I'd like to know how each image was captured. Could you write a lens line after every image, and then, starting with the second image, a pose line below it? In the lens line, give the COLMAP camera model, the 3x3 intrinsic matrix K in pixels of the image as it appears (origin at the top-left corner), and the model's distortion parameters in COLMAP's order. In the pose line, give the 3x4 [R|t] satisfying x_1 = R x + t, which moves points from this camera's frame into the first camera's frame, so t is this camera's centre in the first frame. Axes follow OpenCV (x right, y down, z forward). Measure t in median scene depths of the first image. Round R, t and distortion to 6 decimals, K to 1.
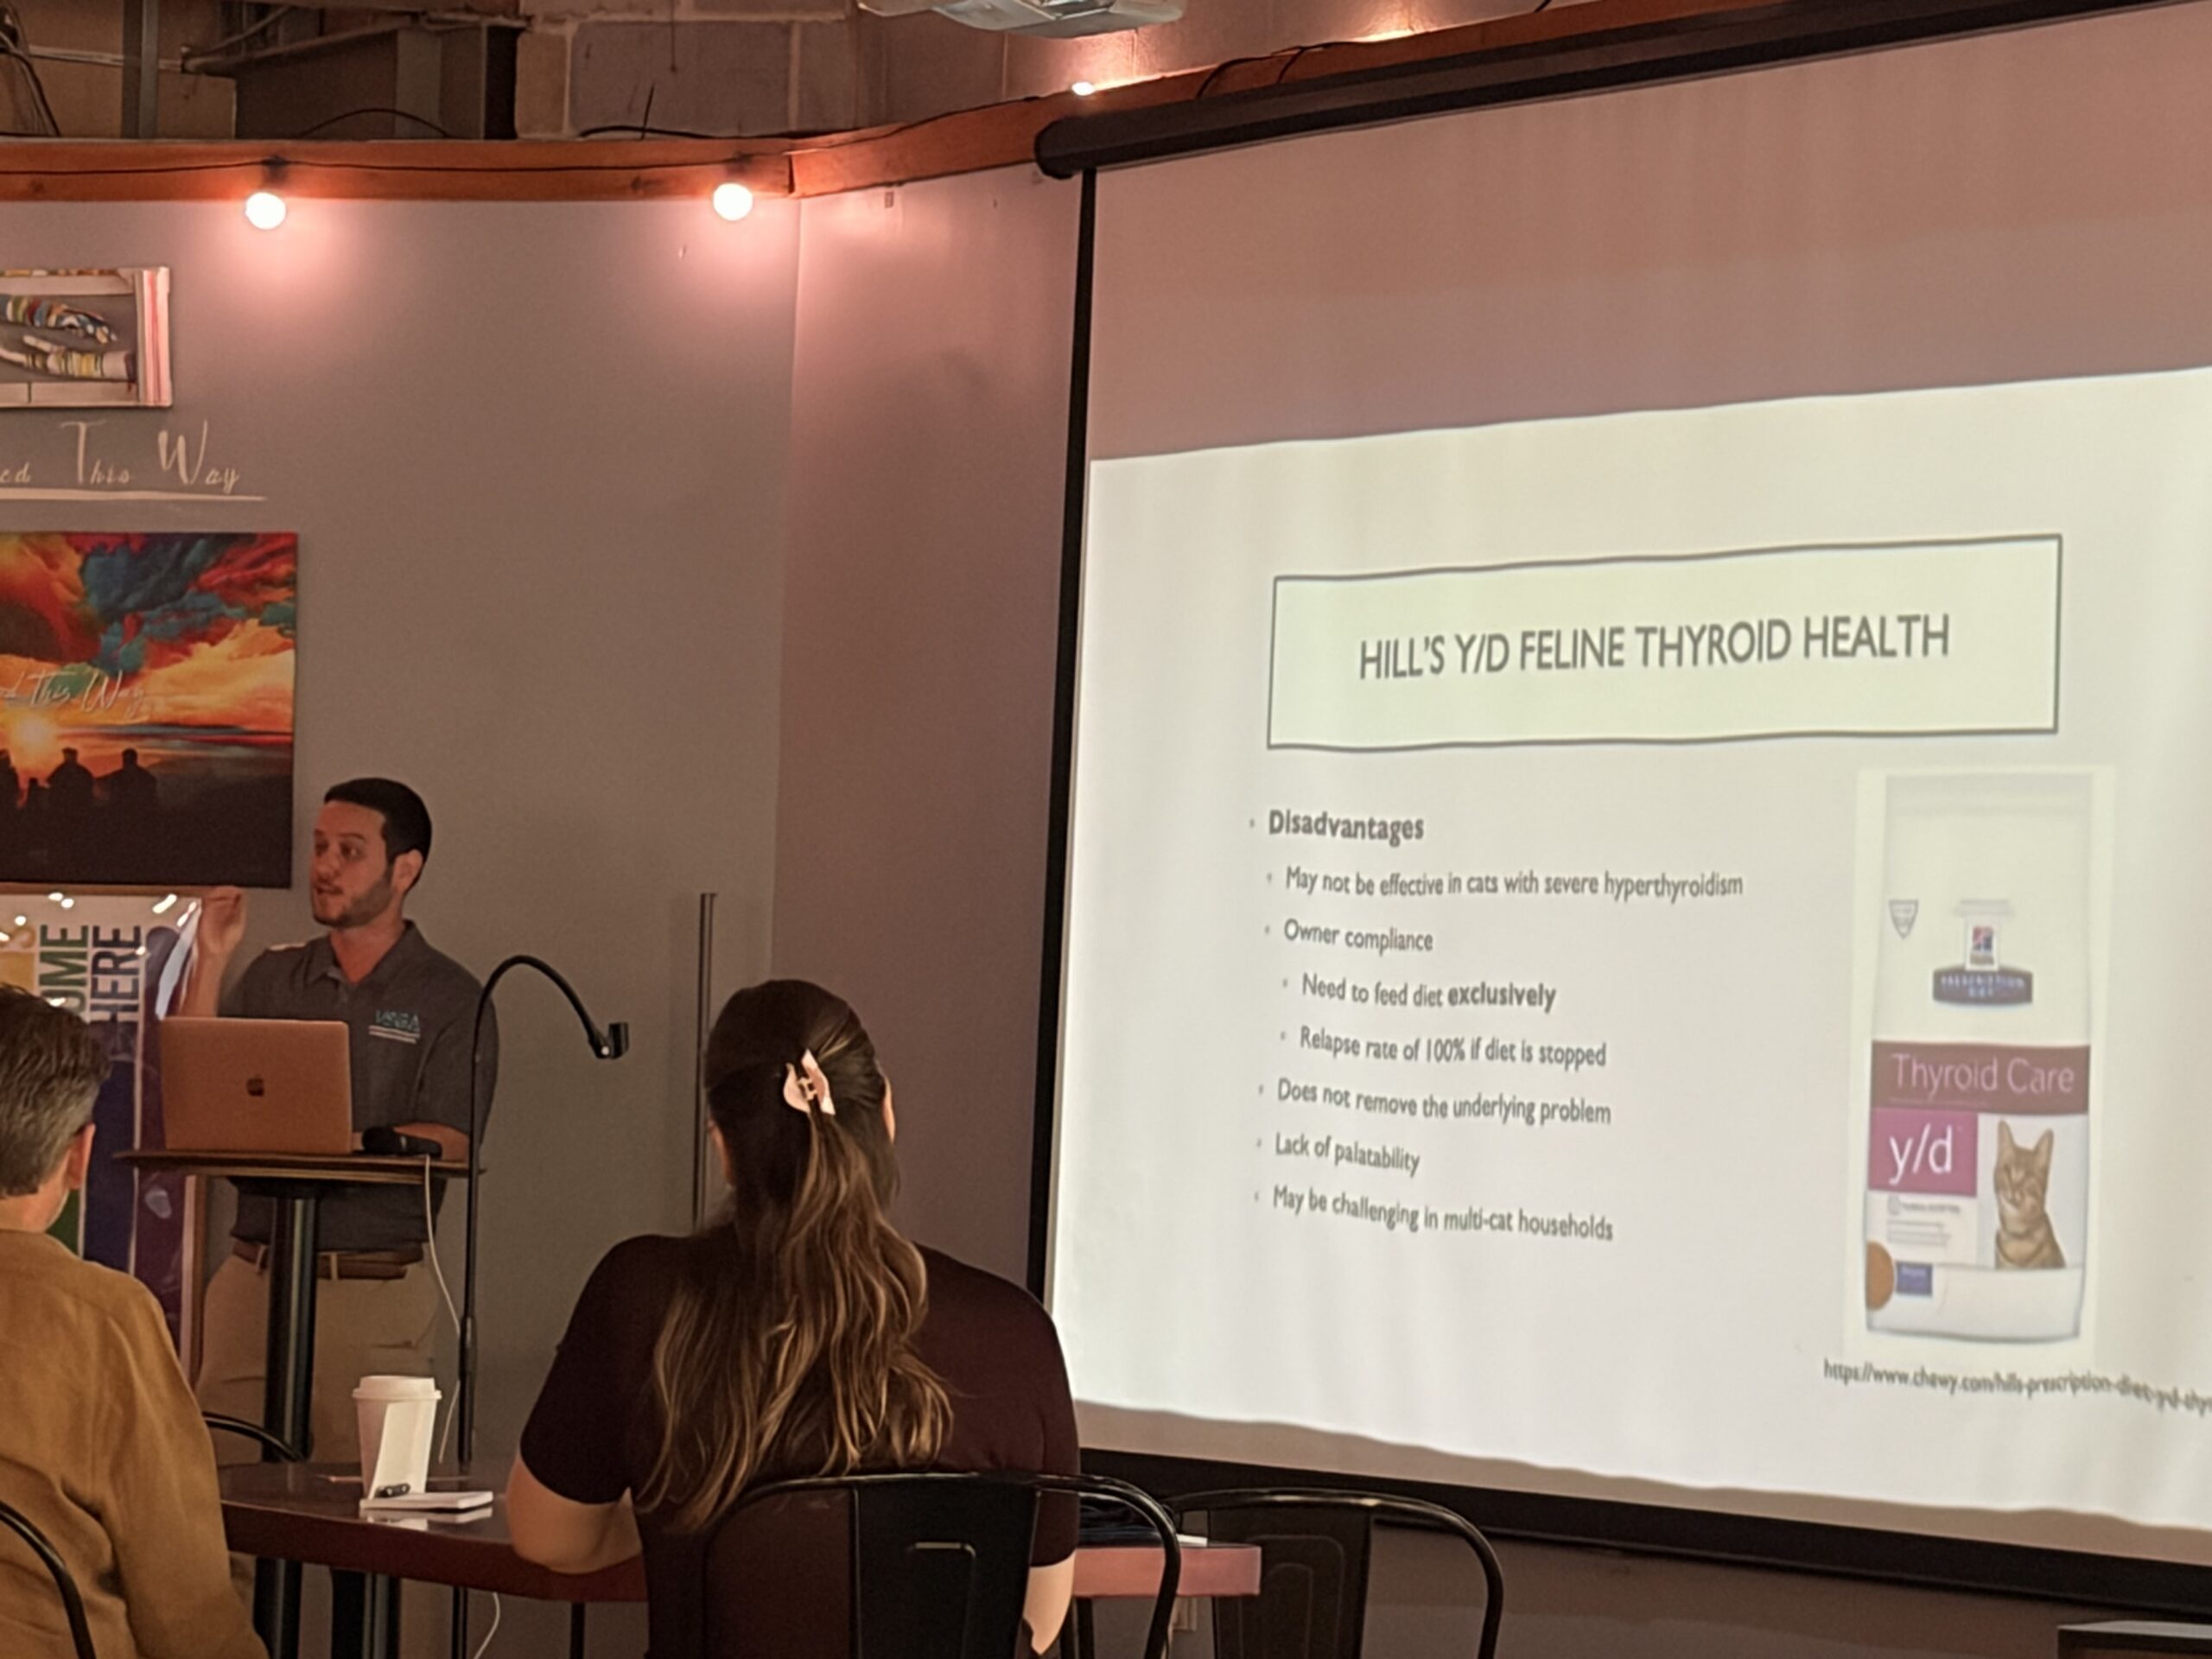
lens RADIAL K [[8112.8, 0, 1108.8], [0, 8112.8, 829.5], [0, 0, 1]] dist [-0.058686, 0.000000]
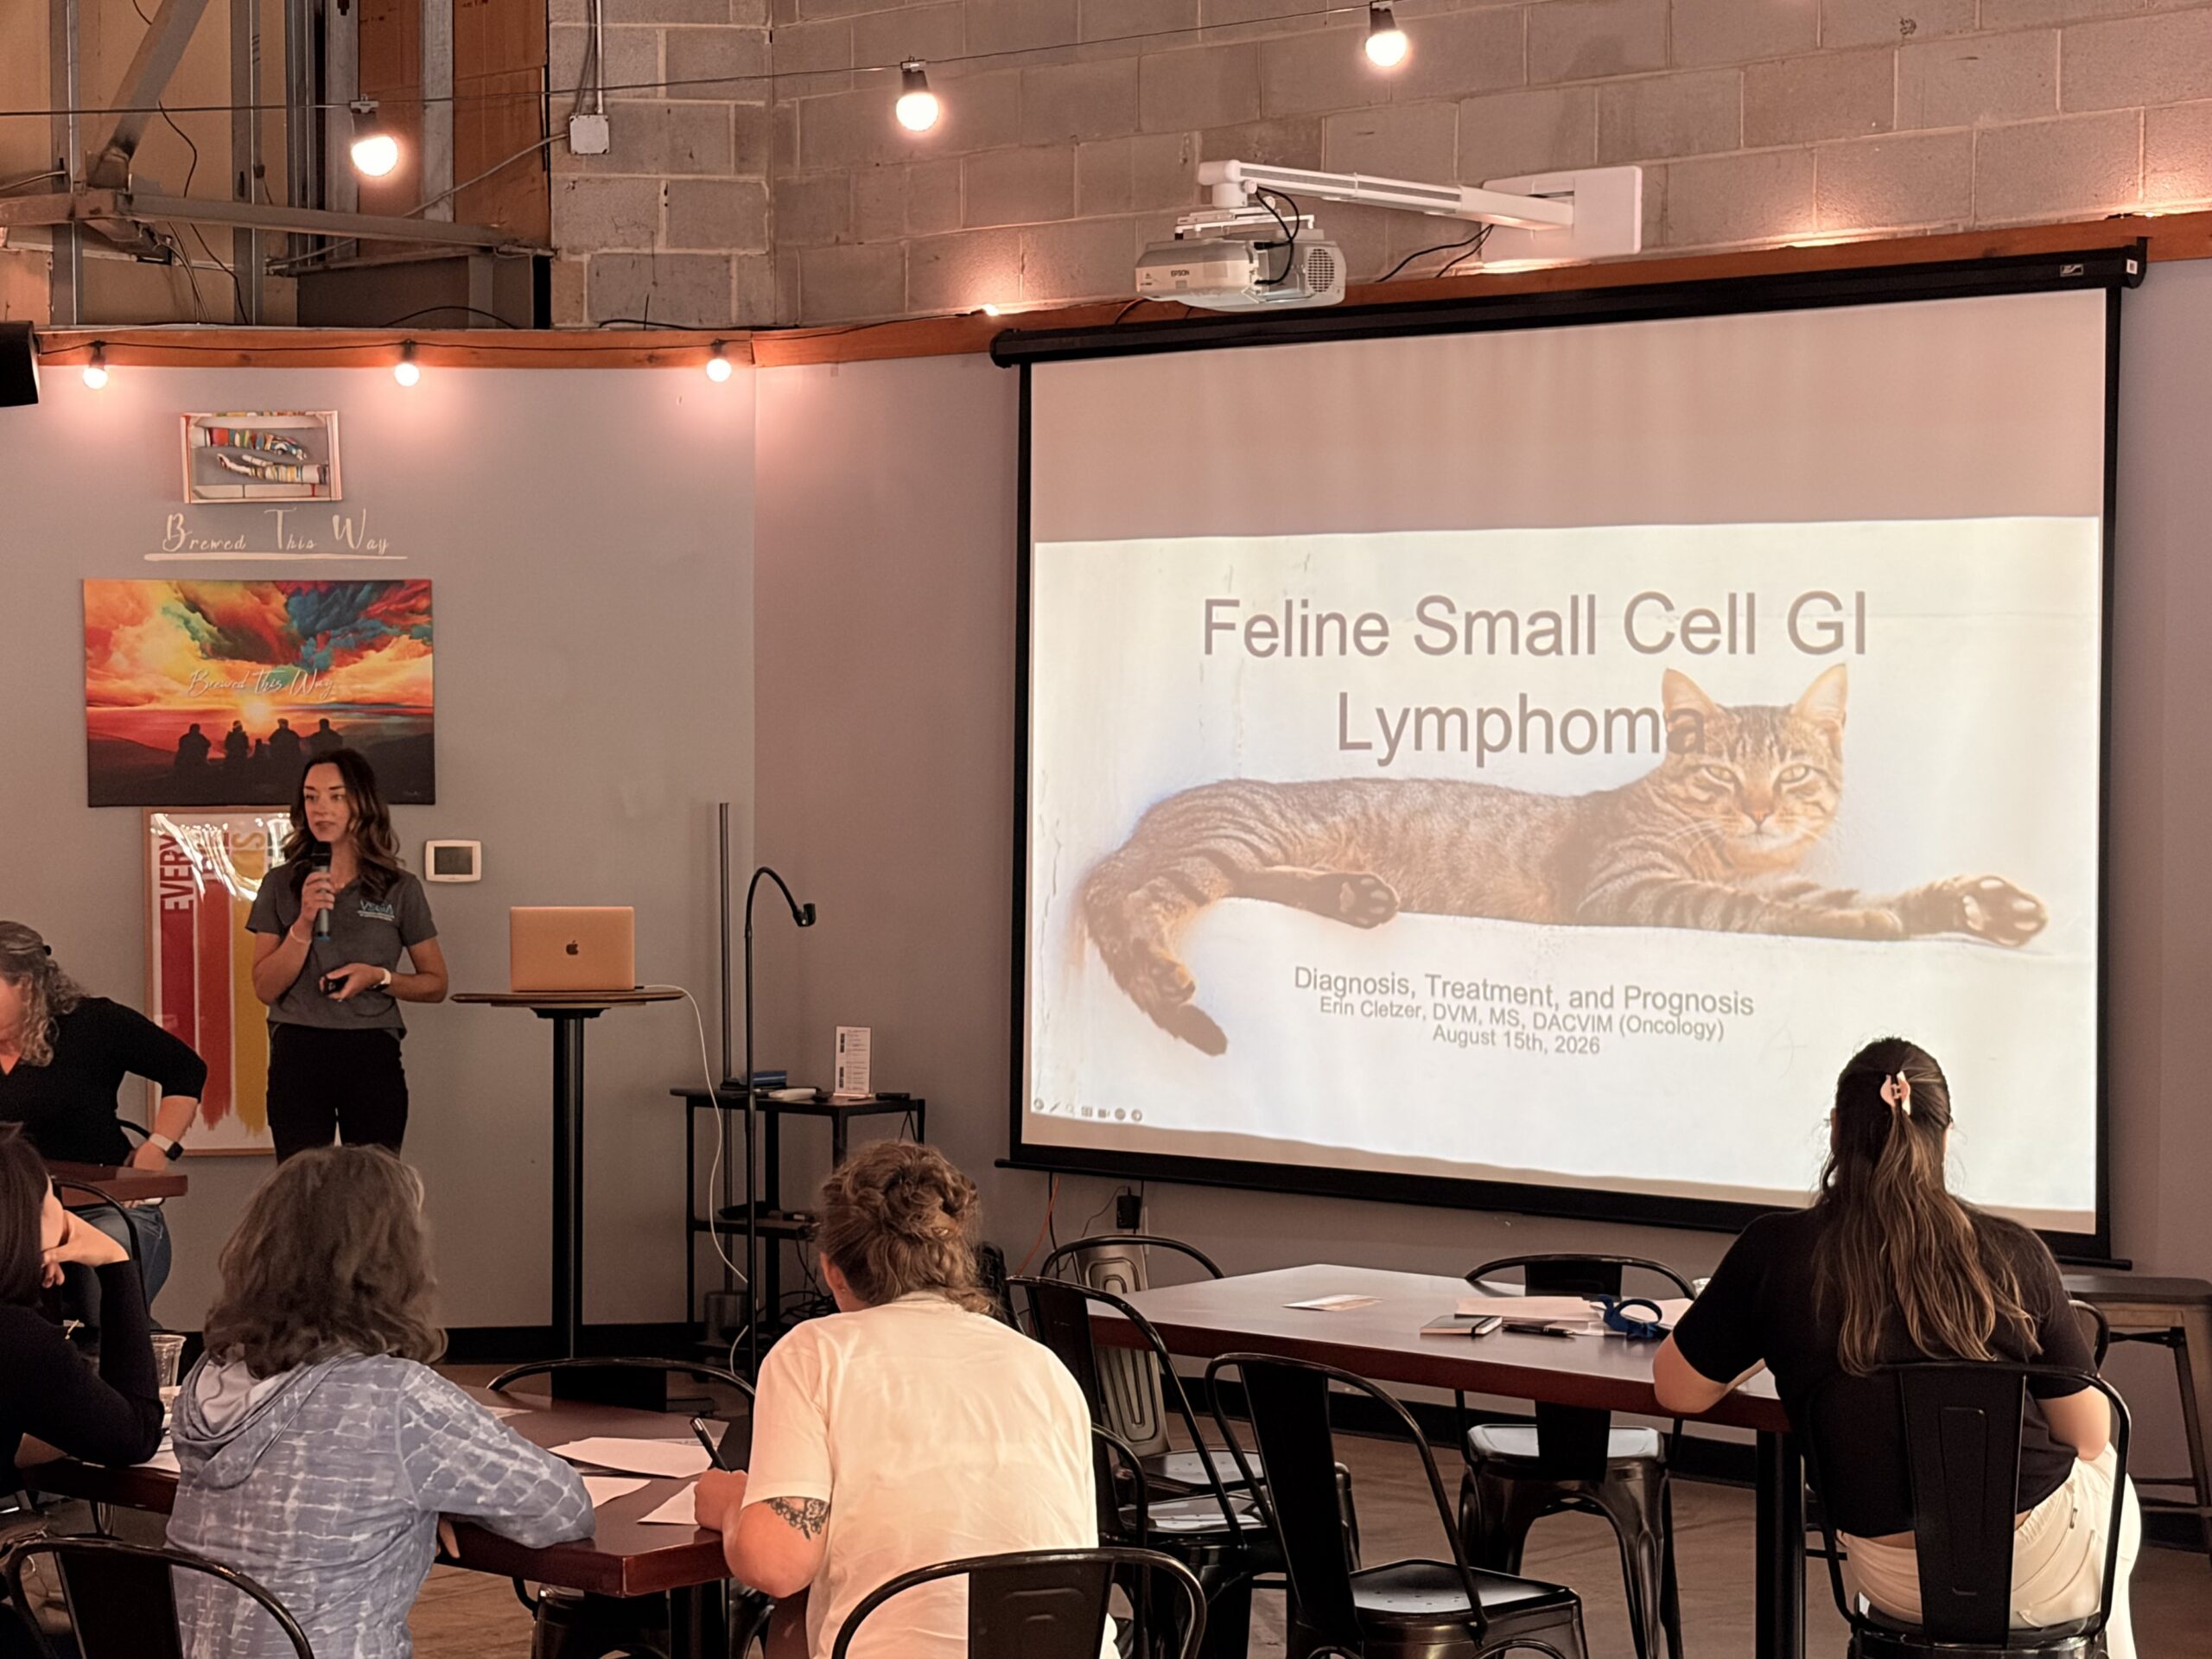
lens RADIAL K [[4622.6, 0, 1113.3], [0, 4622.6, 915.3], [0, 0, 1]] dist [-0.020132, 0.000000]
pose [[0.947909, -0.043573, 0.315548, -0.261019], [0.017164, 0.996148, 0.085993, -0.046541], [-0.318080, -0.076098, 0.945005, 0.101221]]
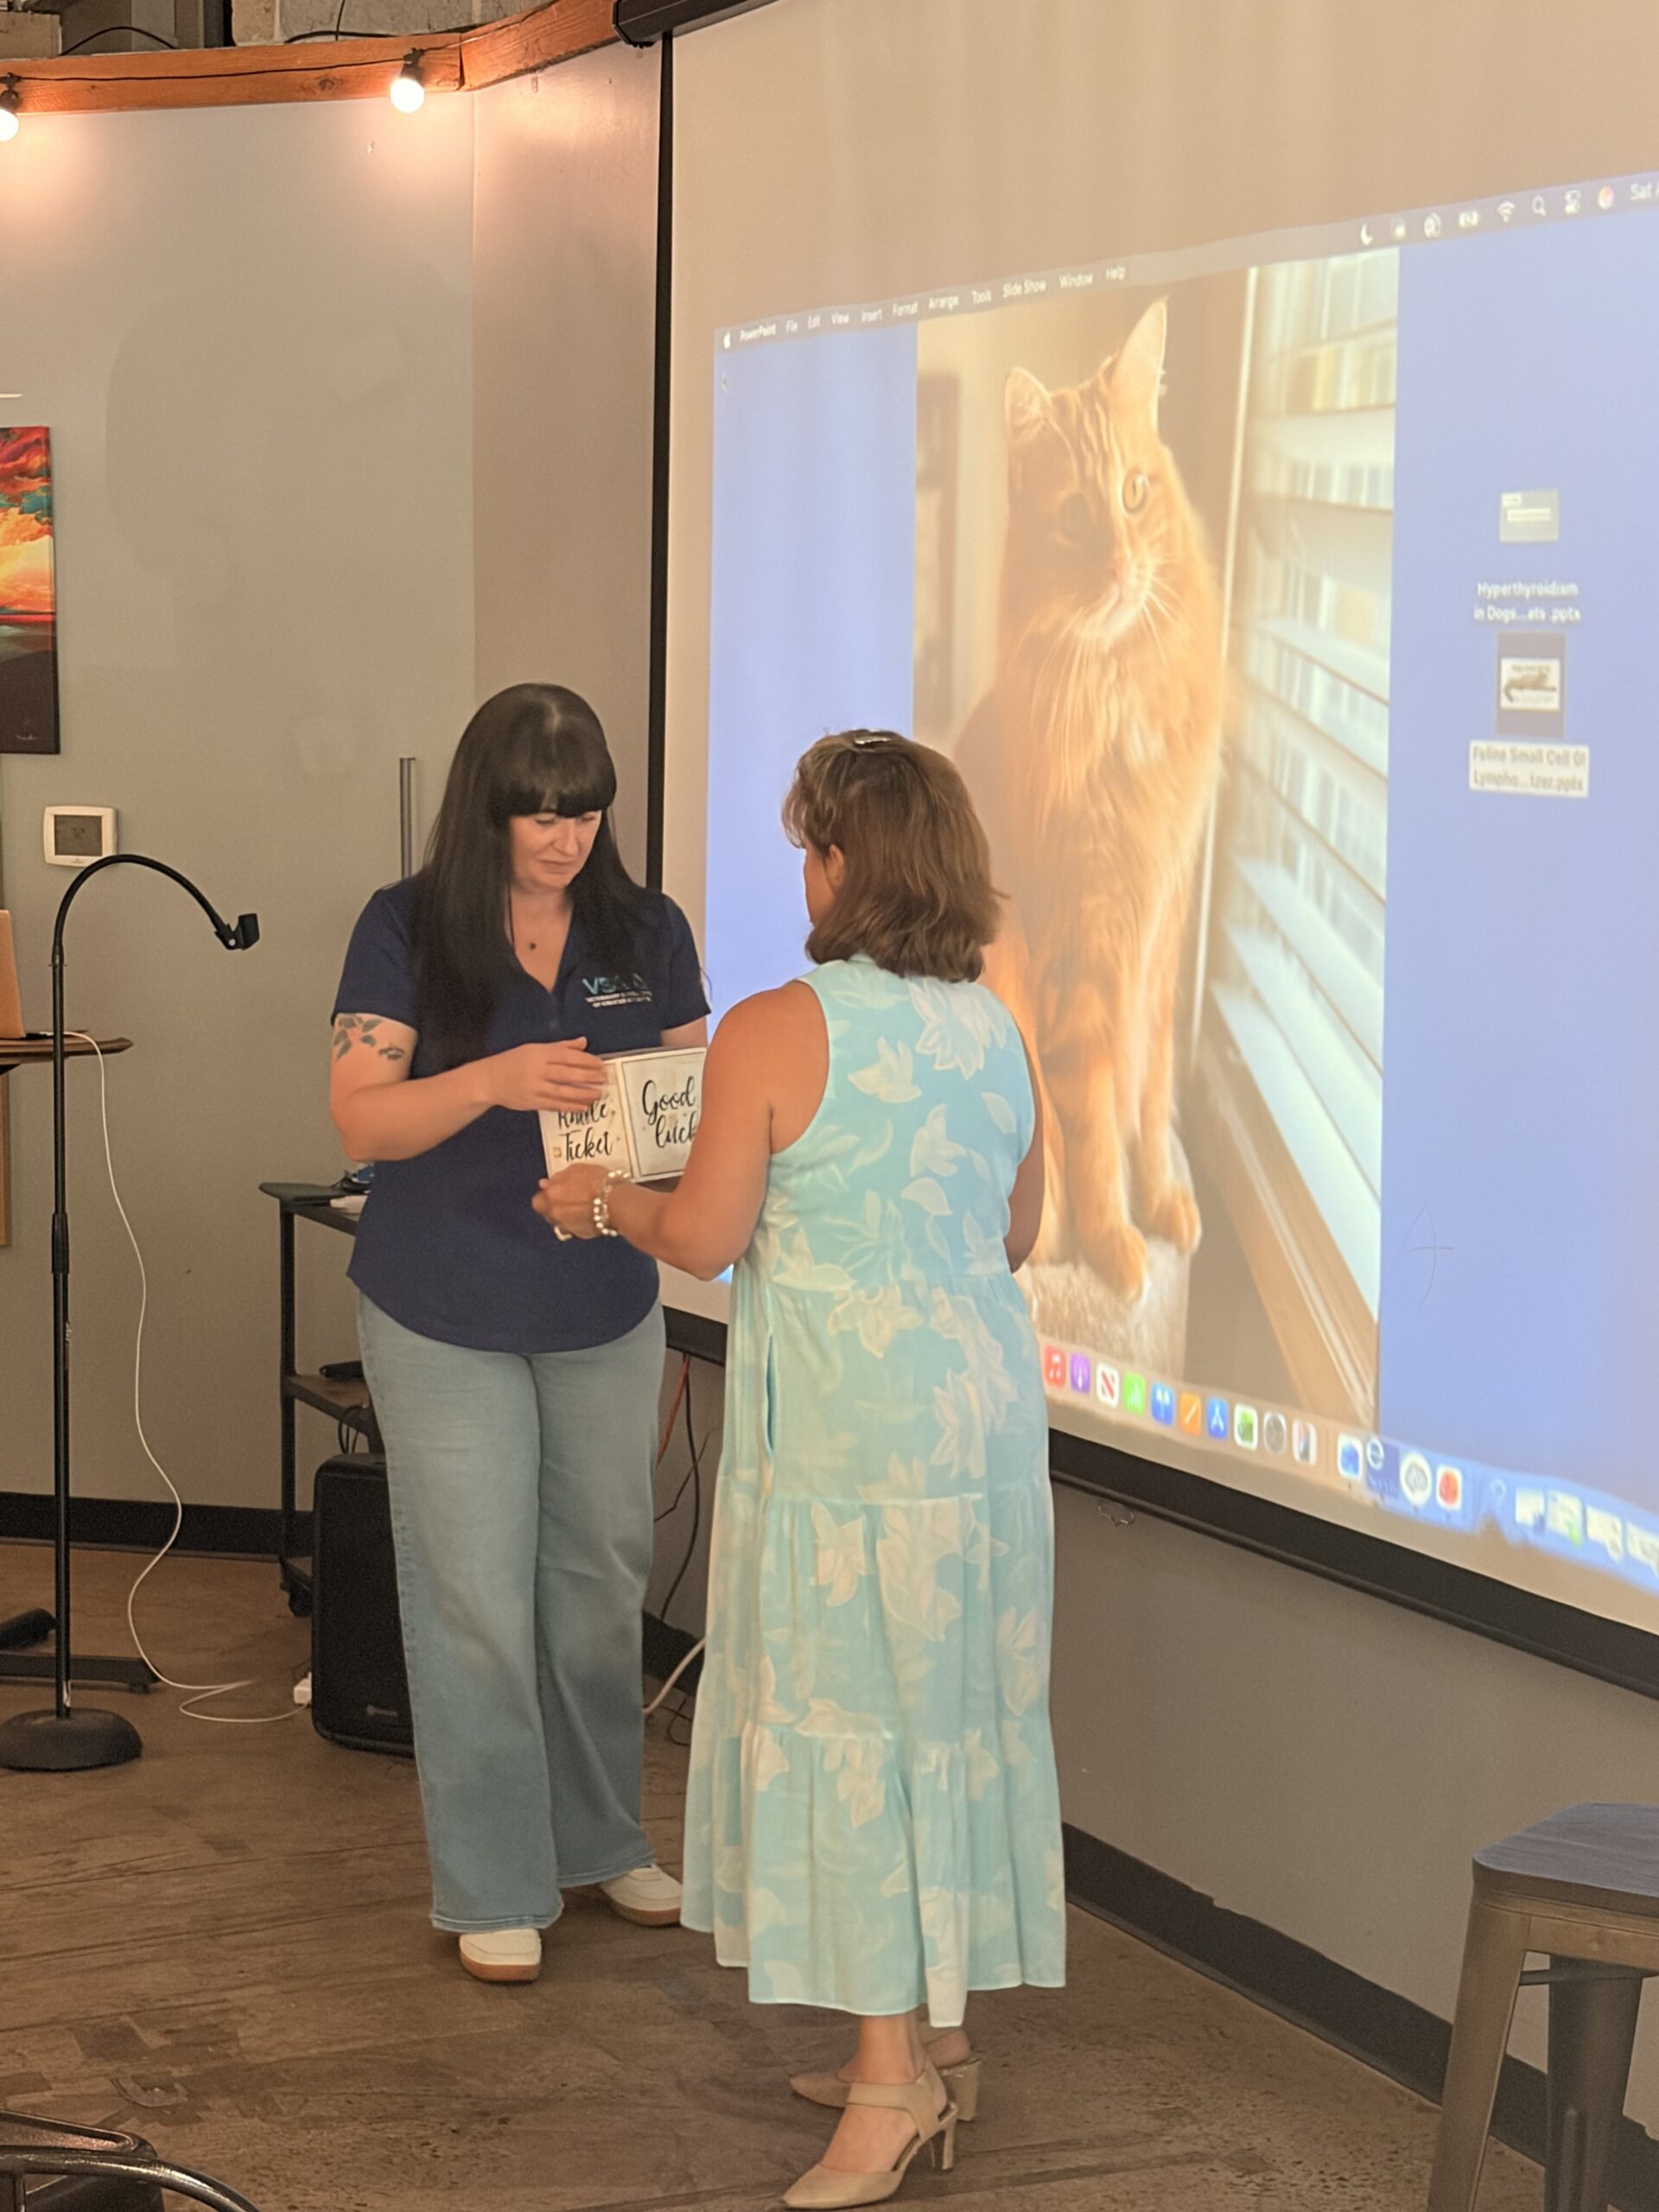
lens RADIAL K [[4404.4, 0, 831.9], [0, 4404.4, 1104.7], [0, 0, 1]] dist [0.074697, 0.000000]
pose [[0.995888, -0.025247, -0.087006, 0.054583], [0.036481, 0.990837, 0.130046, -0.019709], [0.082925, -0.132685, 0.987683, 0.407862]]
